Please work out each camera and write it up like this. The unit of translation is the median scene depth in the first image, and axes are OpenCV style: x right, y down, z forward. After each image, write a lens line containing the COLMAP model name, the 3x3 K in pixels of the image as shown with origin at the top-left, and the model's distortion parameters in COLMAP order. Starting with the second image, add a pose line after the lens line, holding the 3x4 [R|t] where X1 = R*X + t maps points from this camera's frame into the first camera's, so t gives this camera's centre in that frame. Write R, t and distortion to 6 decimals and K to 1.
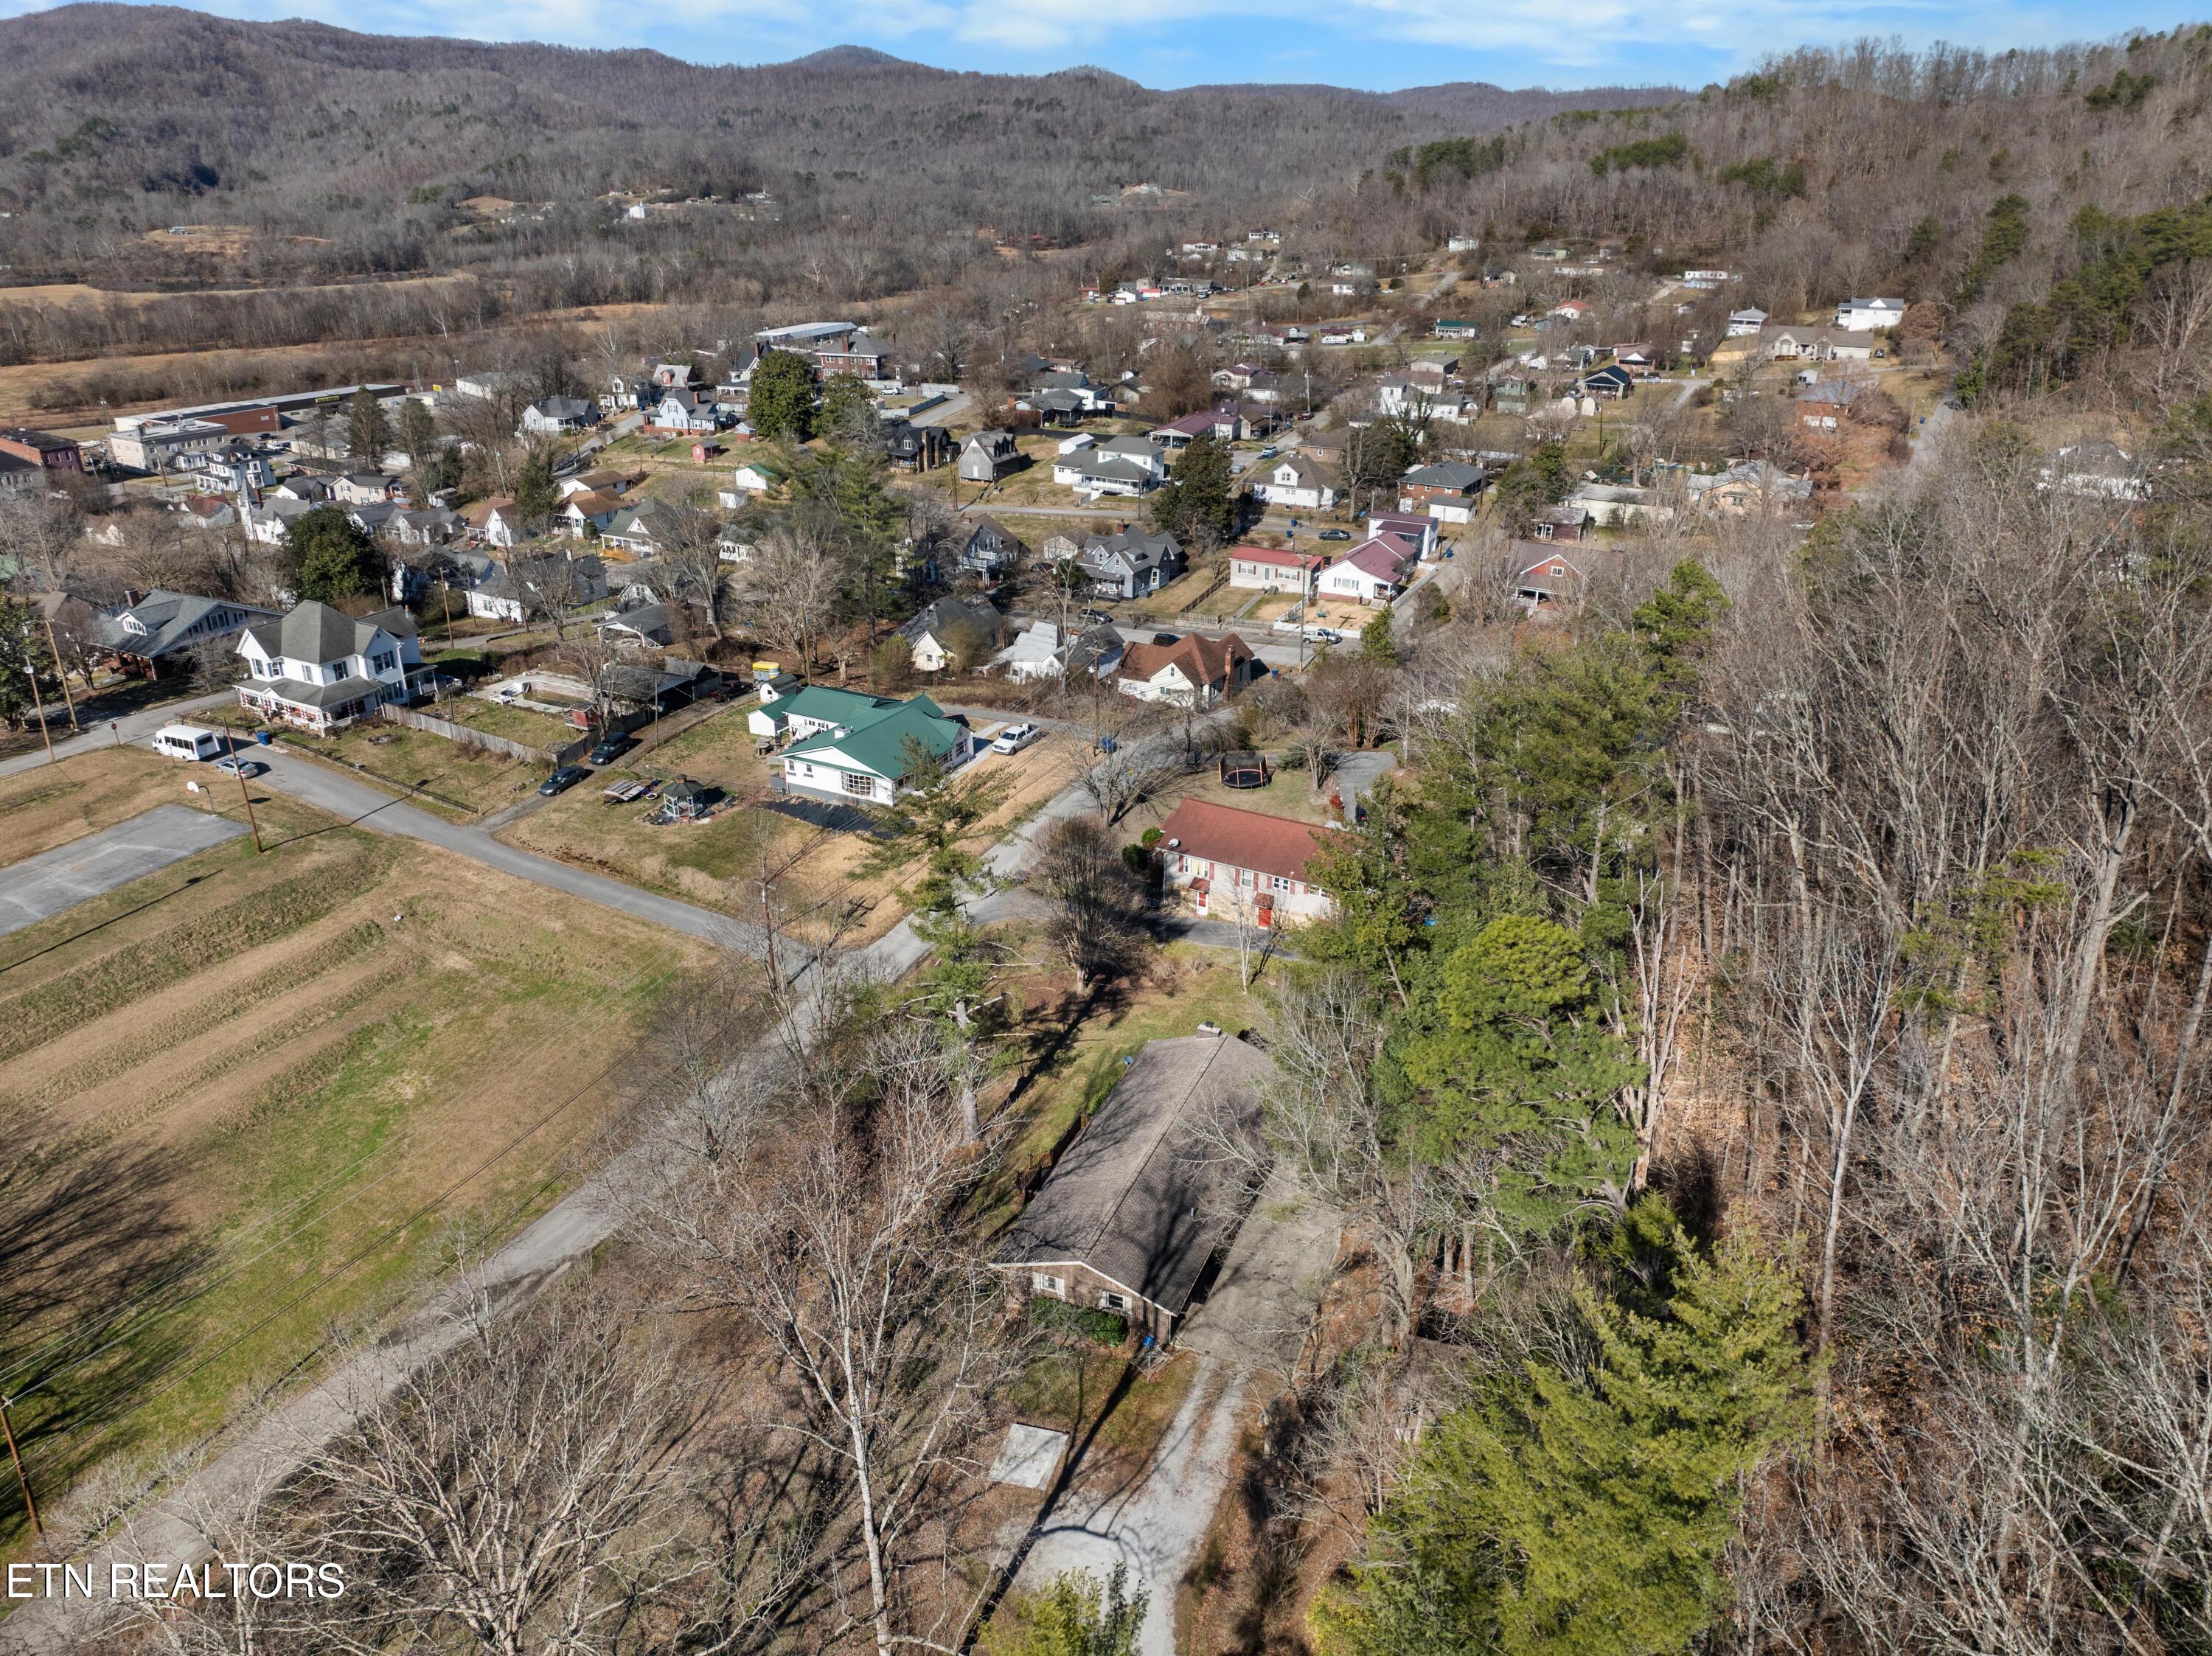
lens RADIAL K [[1568.1, 0, 1114.2], [0, 1568.1, 812.0], [0, 0, 1]] dist [-0.046792, 0.015864]
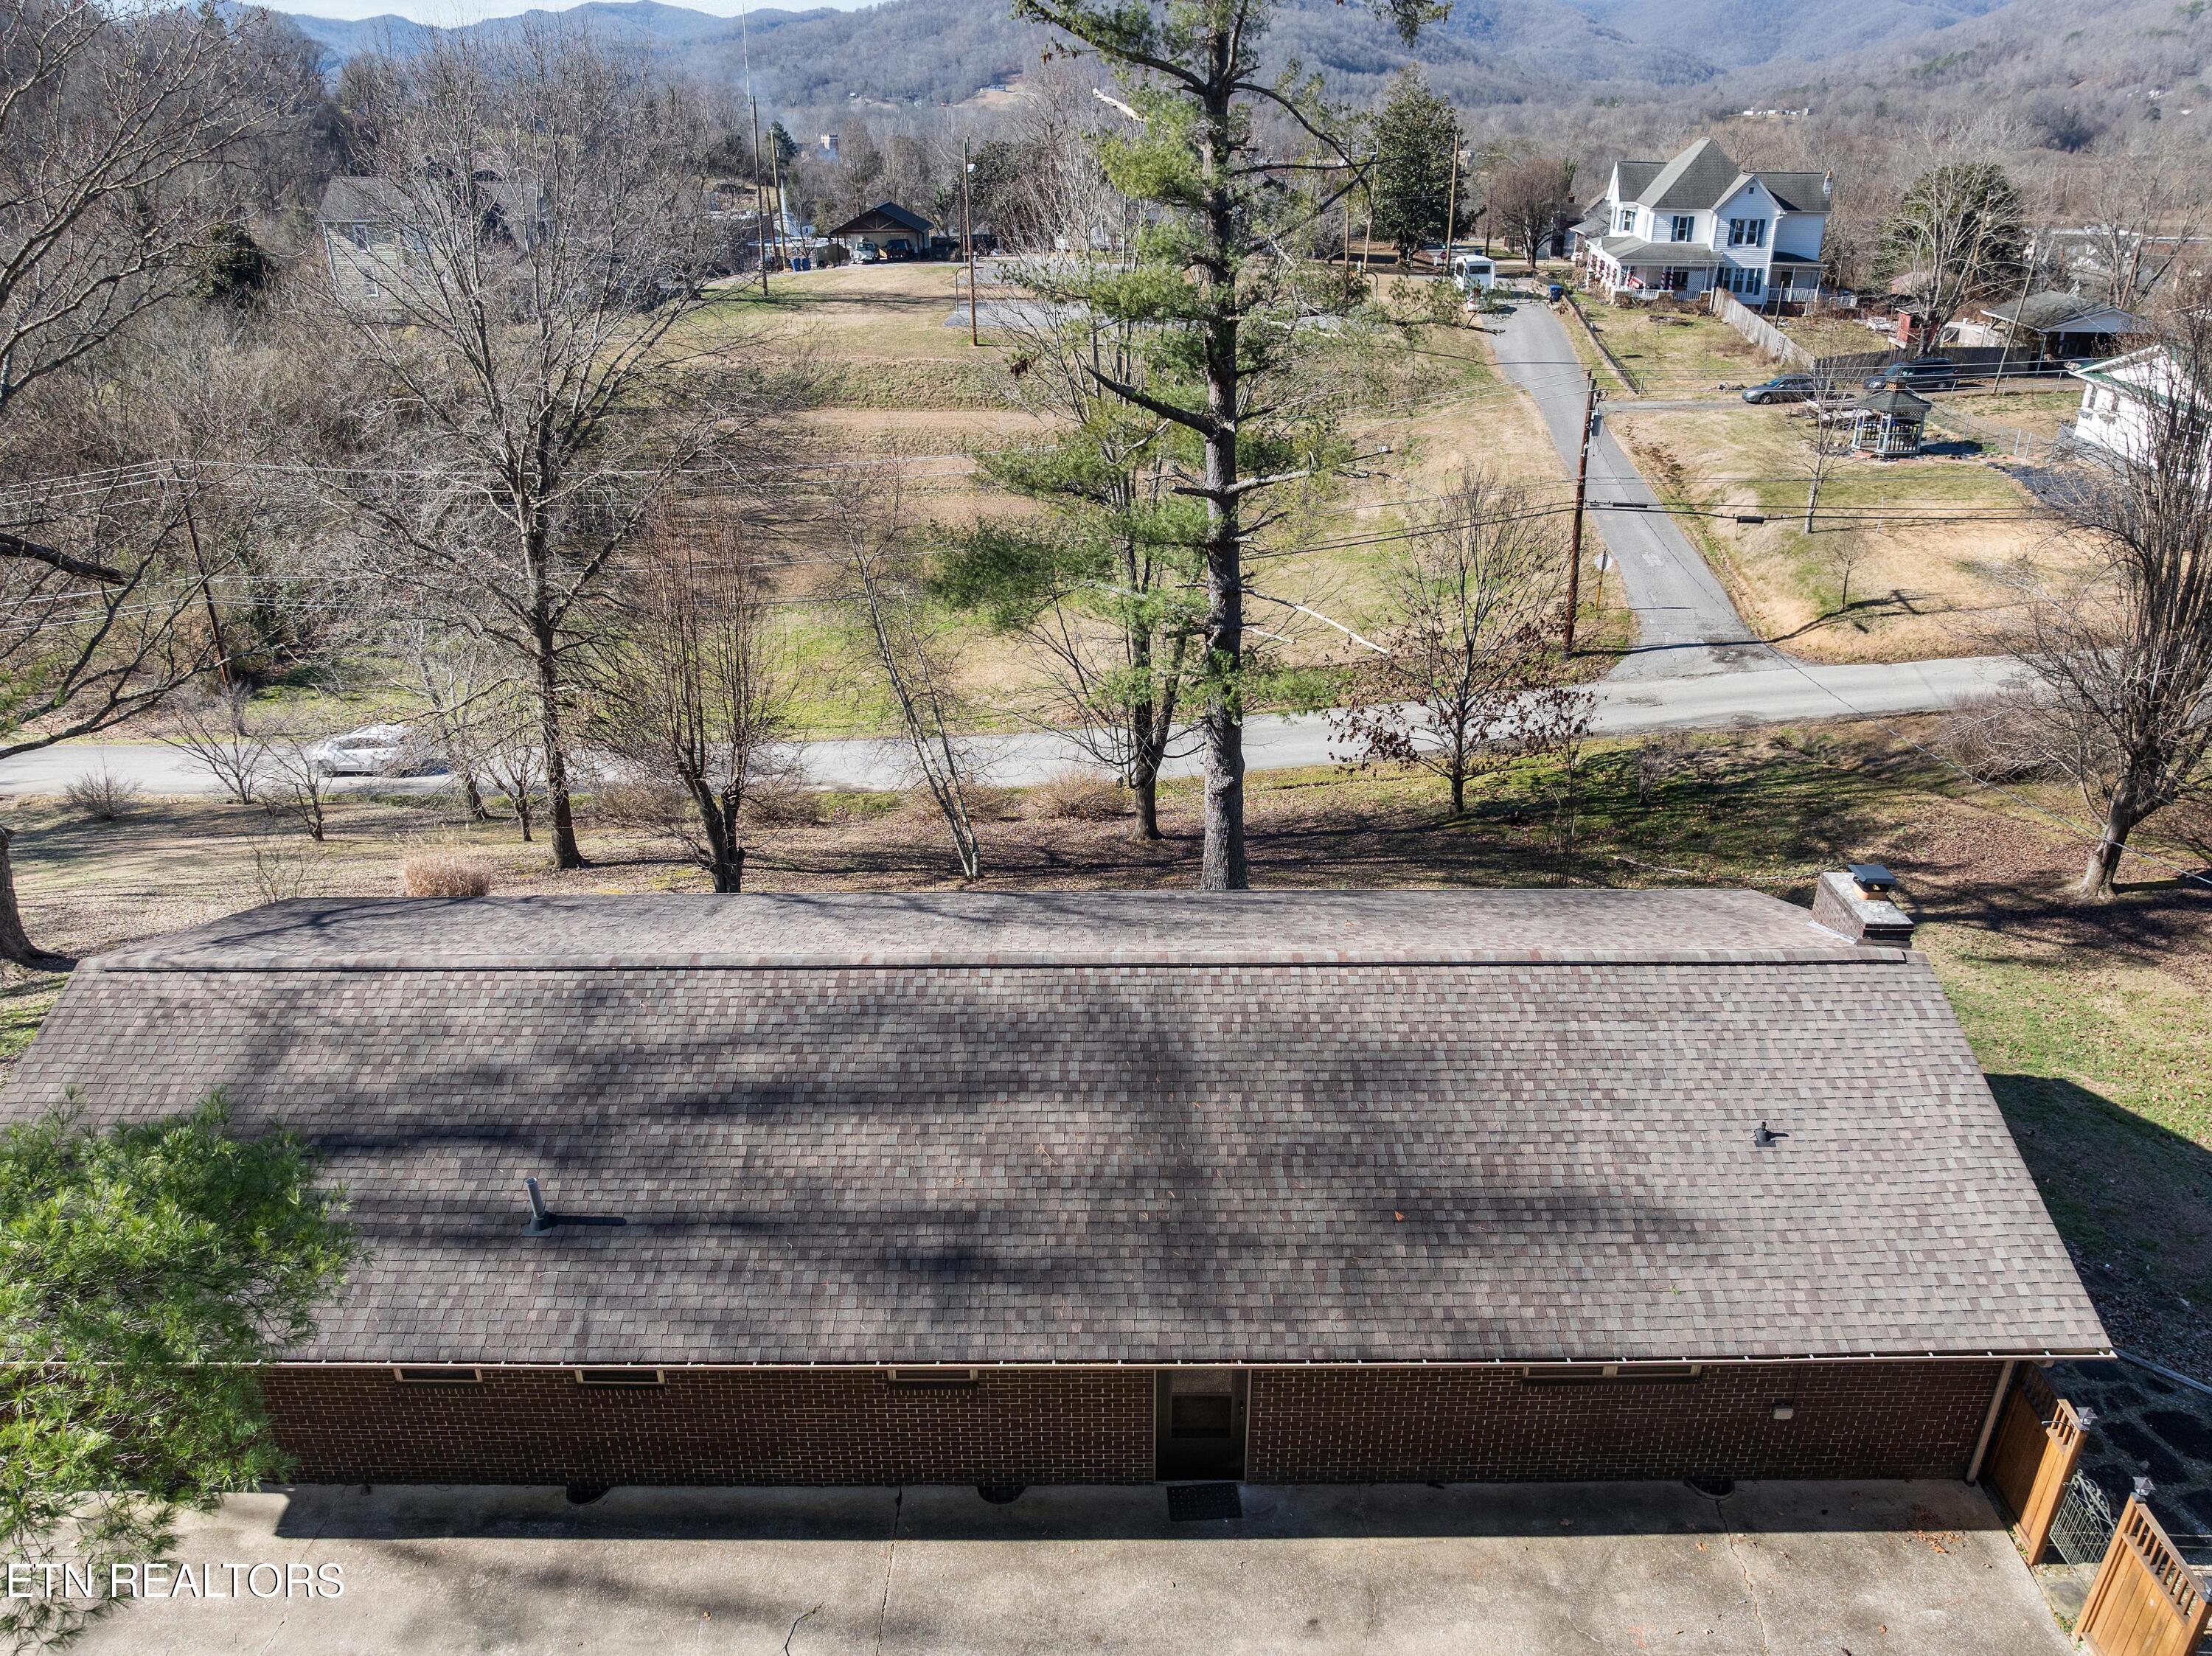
lens RADIAL K [[1568.1, 0, 1094.7], [0, 1568.1, 850.9], [0, 0, 1]] dist [-0.046792, 0.015864]
pose [[0.368912, 0.404389, -0.836883, 0.062193], [-0.354947, 0.893447, 0.275255, 0.034311], [0.859021, 0.195505, 0.473140, 0.248655]]
